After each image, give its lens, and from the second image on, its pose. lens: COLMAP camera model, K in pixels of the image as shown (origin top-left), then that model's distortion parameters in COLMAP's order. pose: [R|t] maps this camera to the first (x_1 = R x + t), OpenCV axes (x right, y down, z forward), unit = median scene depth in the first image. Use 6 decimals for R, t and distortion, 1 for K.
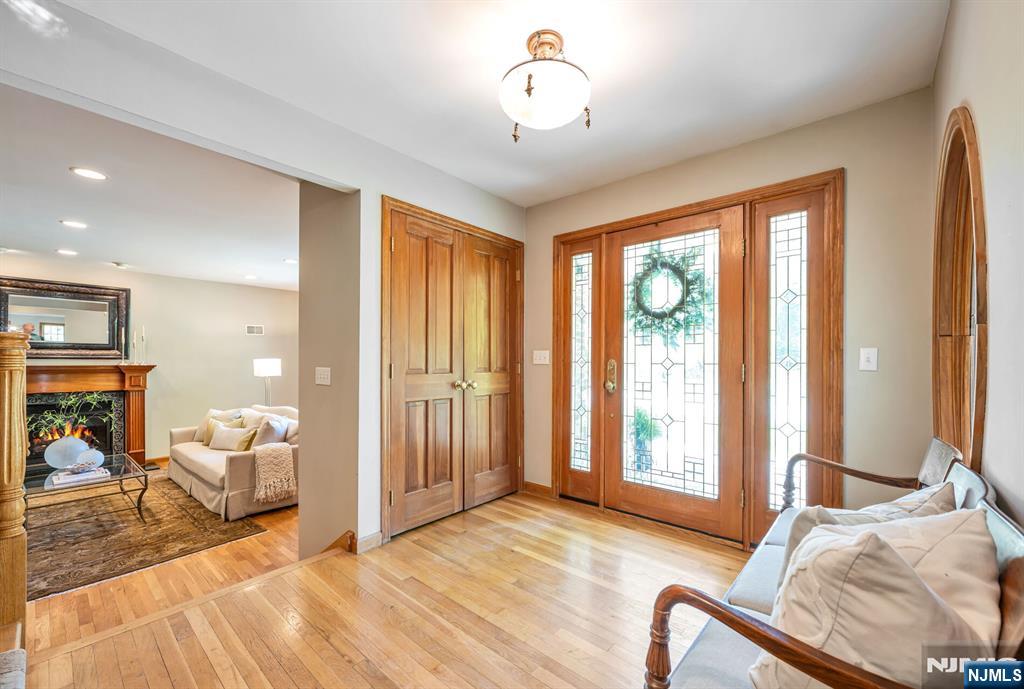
lens RADIAL K [[414.8, 0, 493.2], [0, 414.8, 363.1], [0, 0, 1]] dist [-0.003267, 0.000154]
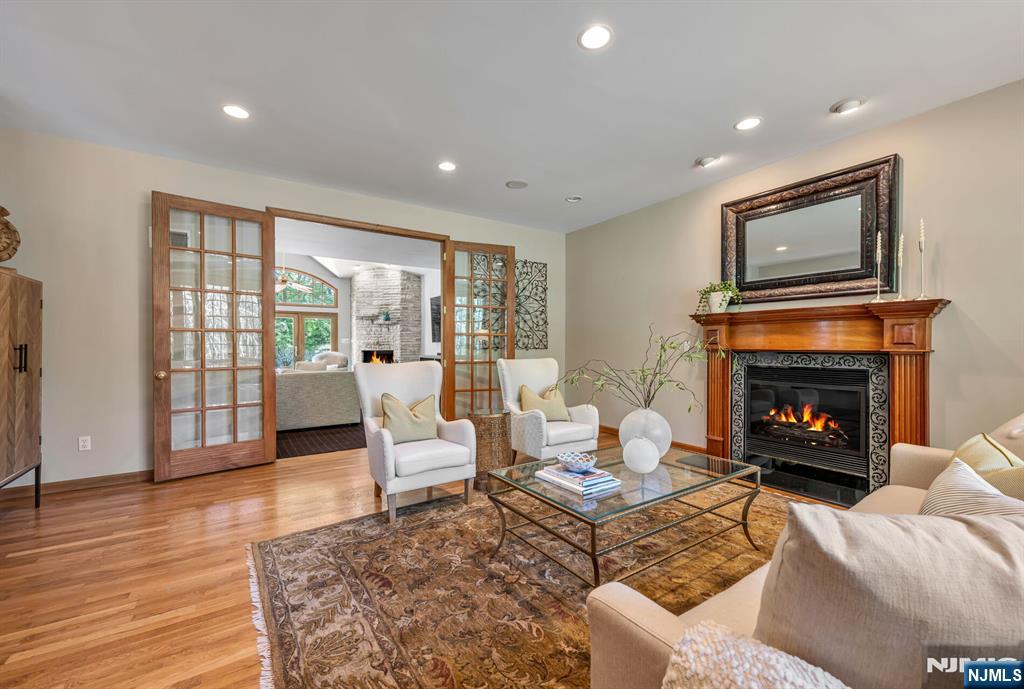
lens RADIAL K [[414.8, 0, 514.9], [0, 414.8, 344.7], [0, 0, 1]] dist [-0.003267, 0.000154]
pose [[-0.245732, -0.001235, -0.969337, -0.272792], [-0.004644, 0.999989, -0.000097, 0.059167], [0.969327, 0.004478, -0.245735, 0.678269]]
